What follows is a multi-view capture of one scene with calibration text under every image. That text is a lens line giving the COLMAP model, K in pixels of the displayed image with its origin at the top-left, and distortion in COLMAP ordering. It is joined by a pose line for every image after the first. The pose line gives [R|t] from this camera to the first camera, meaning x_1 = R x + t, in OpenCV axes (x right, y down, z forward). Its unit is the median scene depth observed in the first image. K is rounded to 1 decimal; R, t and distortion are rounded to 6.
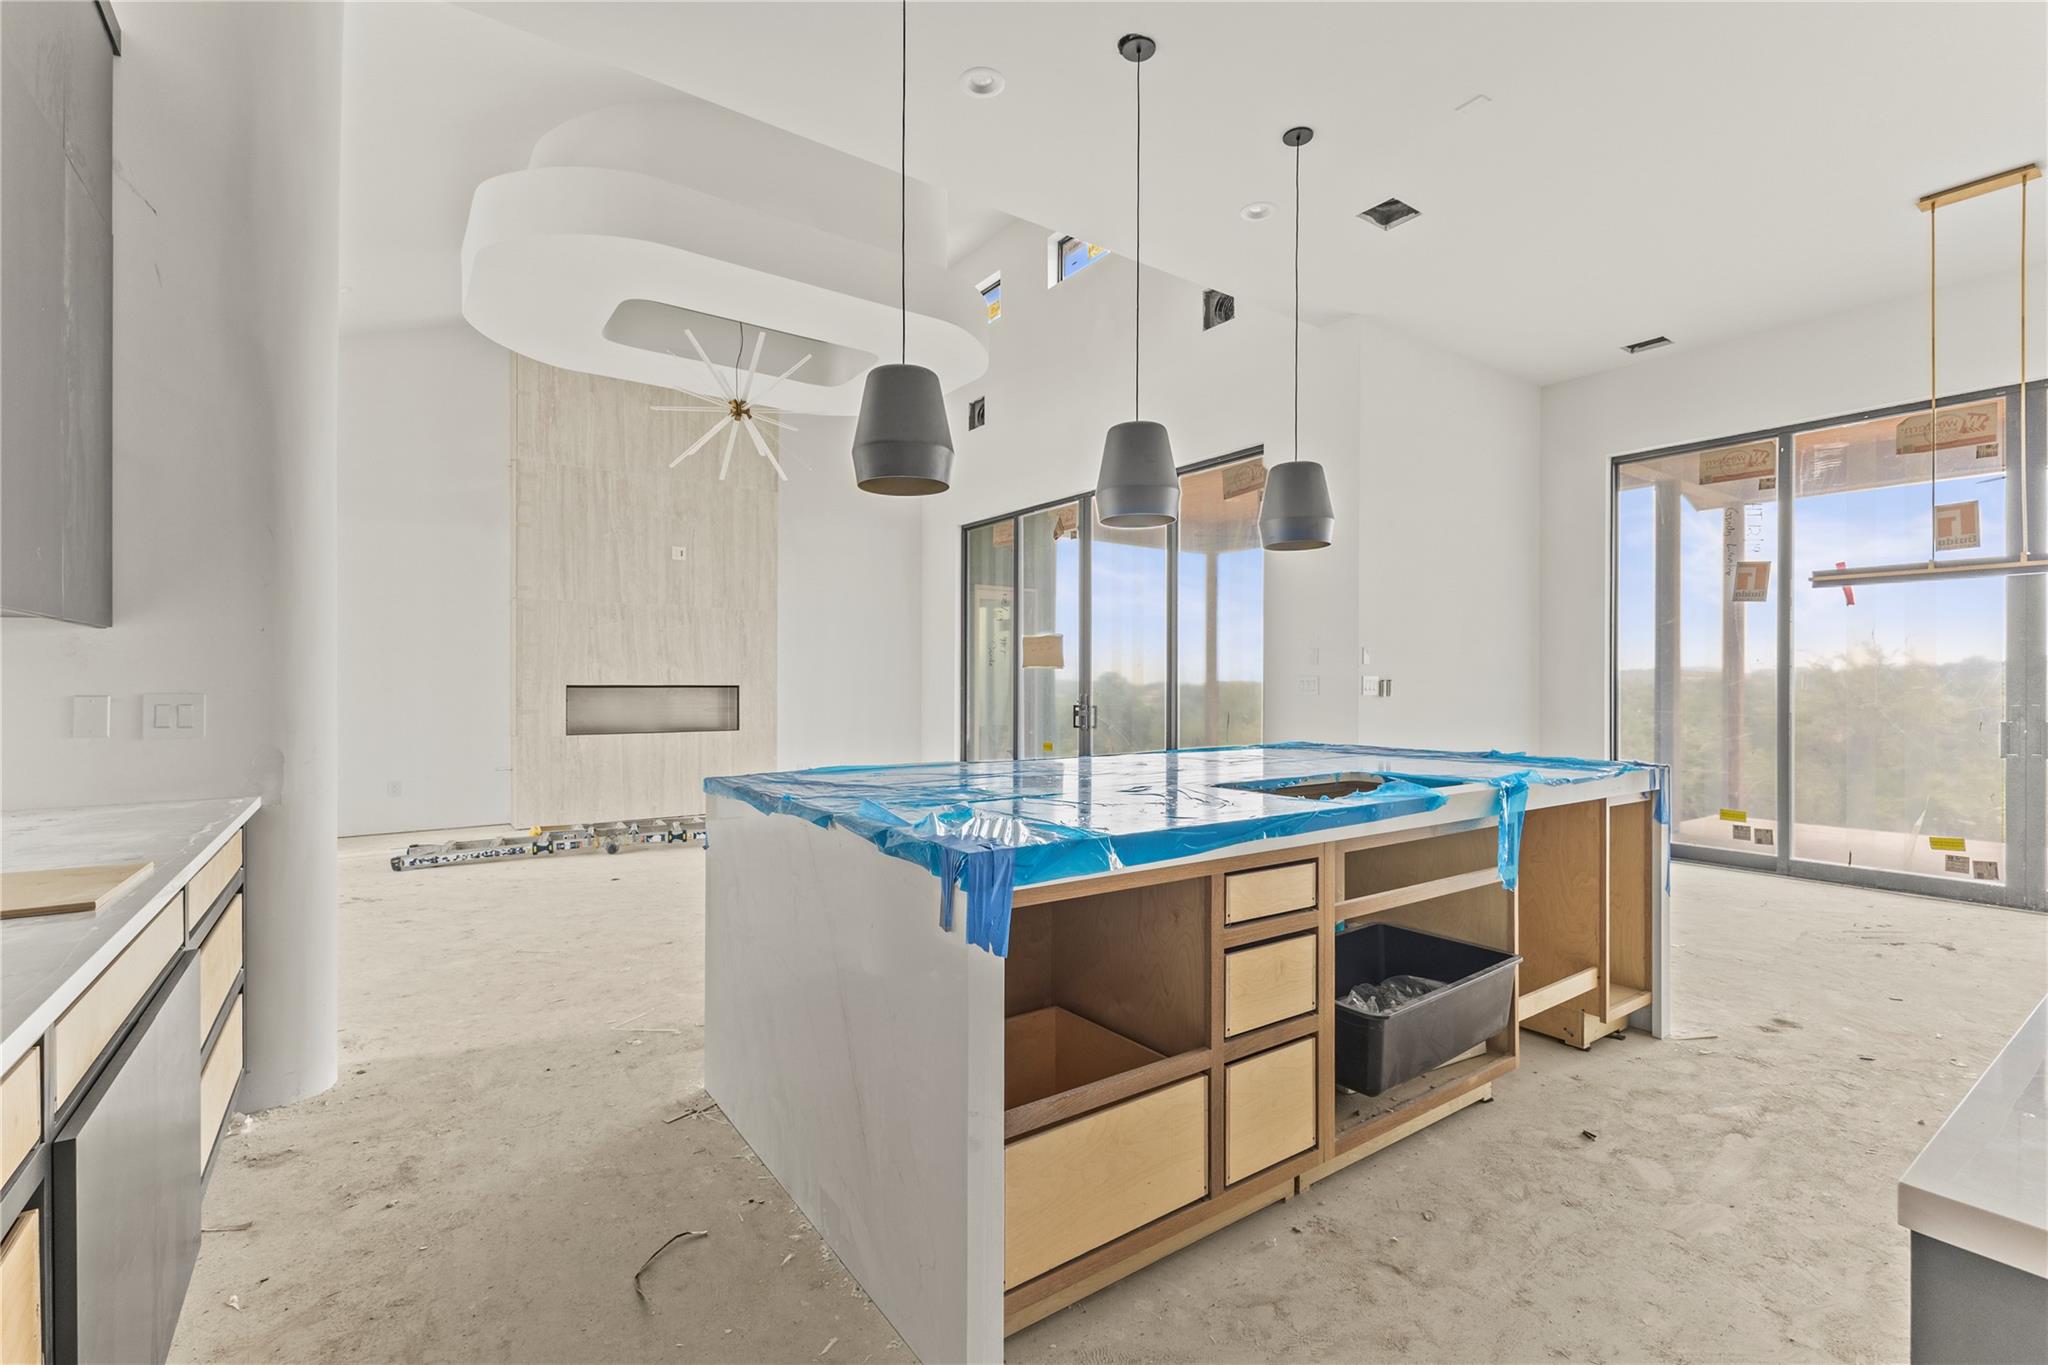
lens RADIAL K [[900.7, 0, 1028.2], [0, 900.7, 682.8], [0, 0, 1]] dist [0.009151, -0.001309]
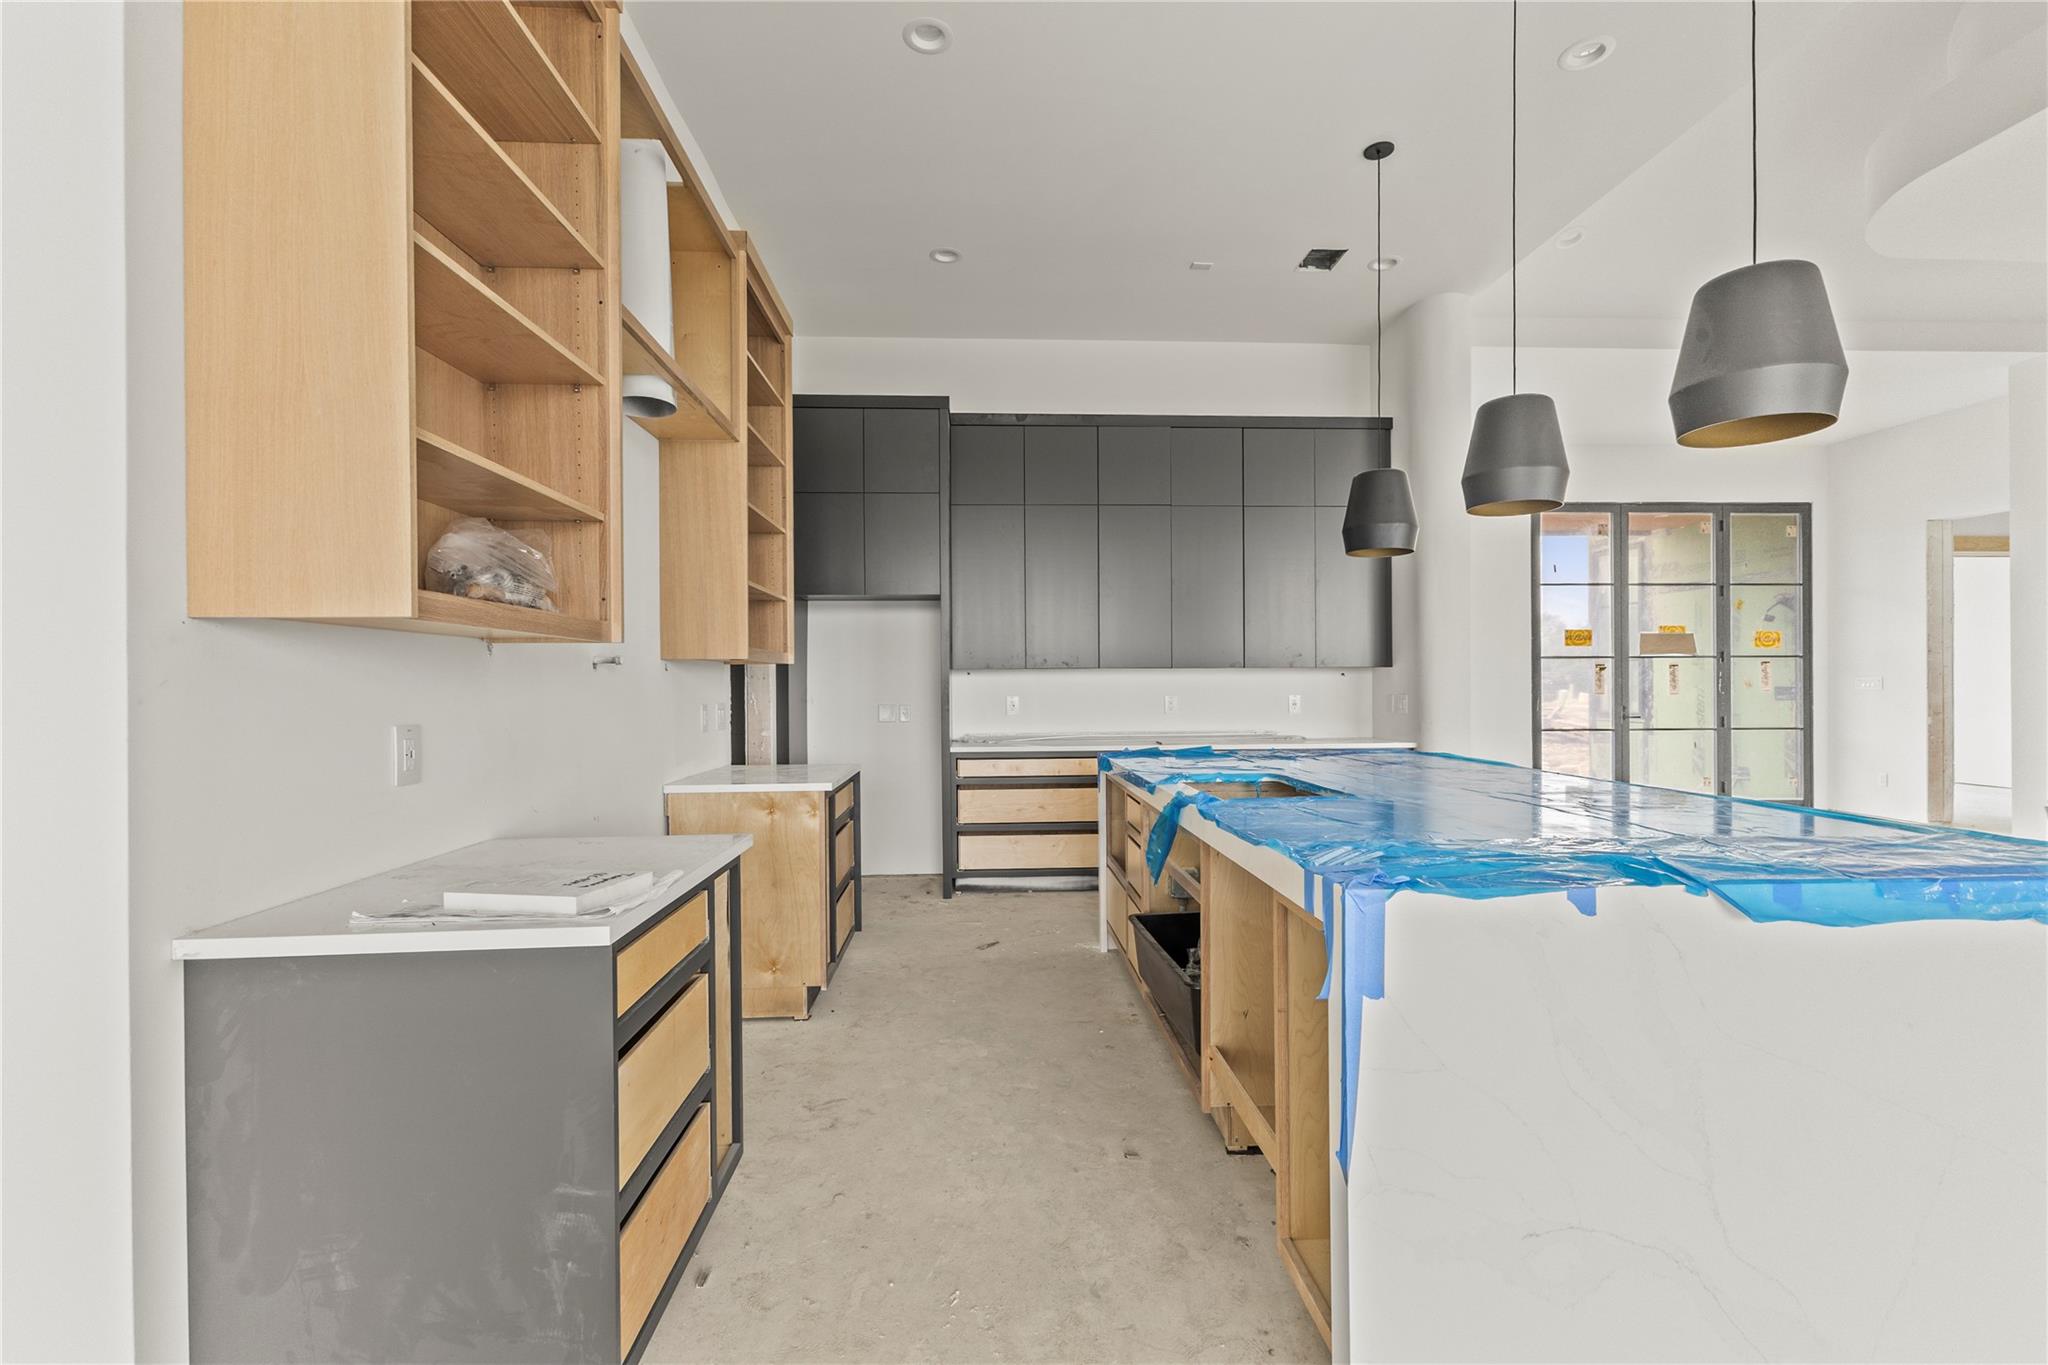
lens RADIAL K [[900.7, 0, 1025.6], [0, 900.7, 681.5], [0, 0, 1]] dist [0.009151, -0.001309]
pose [[-0.541448, -0.002556, -0.840730, 0.477095], [0.006062, 0.999958, -0.006944, -0.004123], [0.840712, -0.008856, -0.541410, 0.454140]]
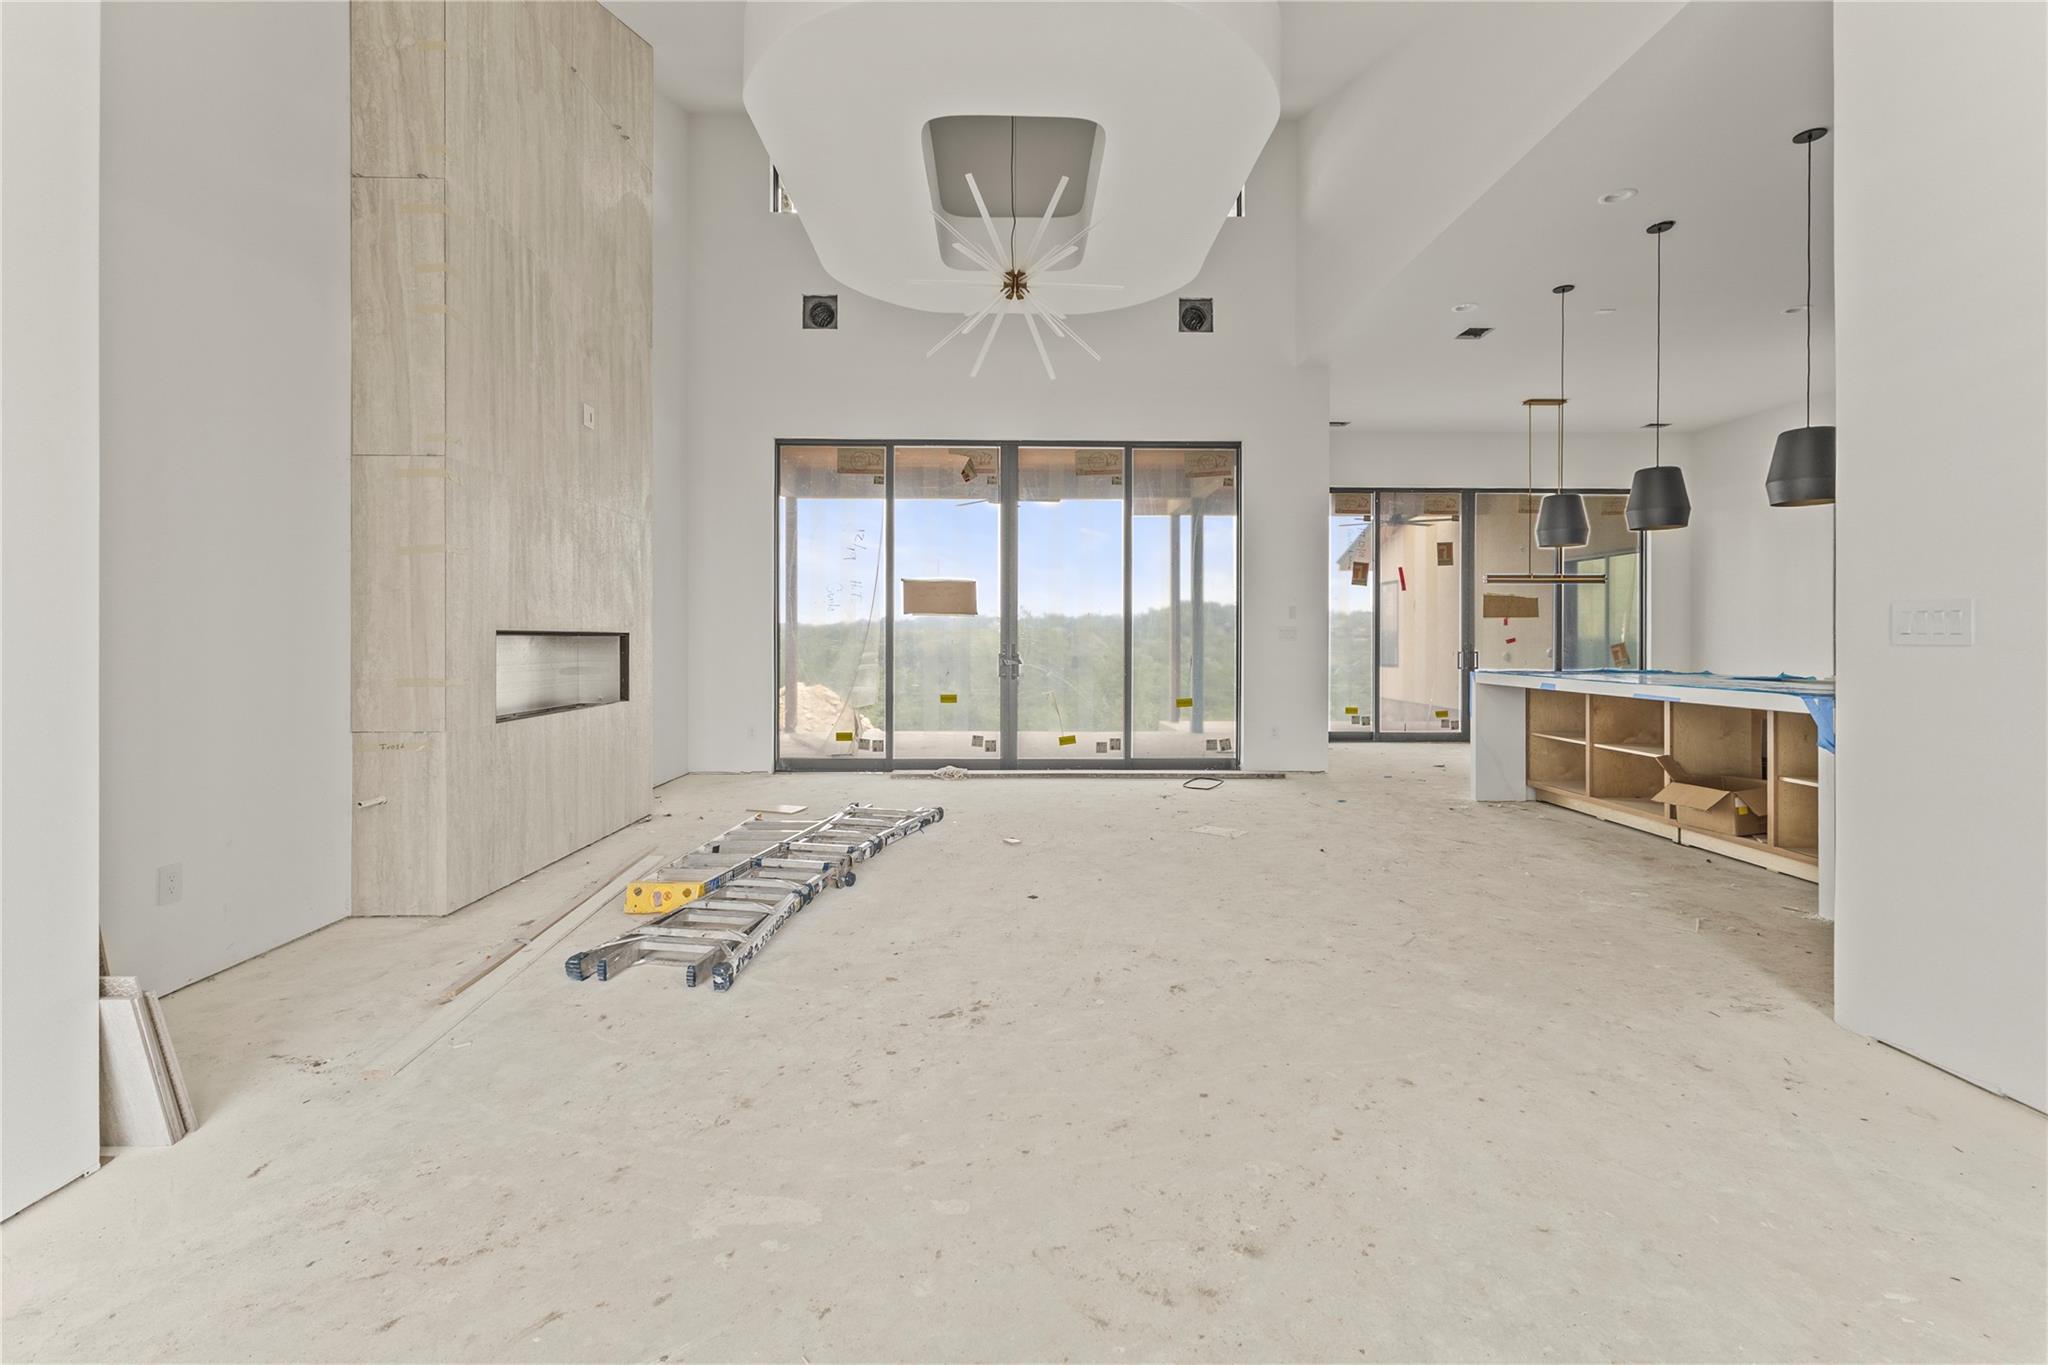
lens RADIAL K [[900.7, 0, 1017.0], [0, 900.7, 644.8], [0, 0, 1]] dist [0.009151, -0.001309]
pose [[0.571034, -0.008013, 0.820887, -0.772195], [-0.005012, 0.999900, 0.013246, 0.003065], [-0.820911, -0.011678, 0.570937, 0.430516]]
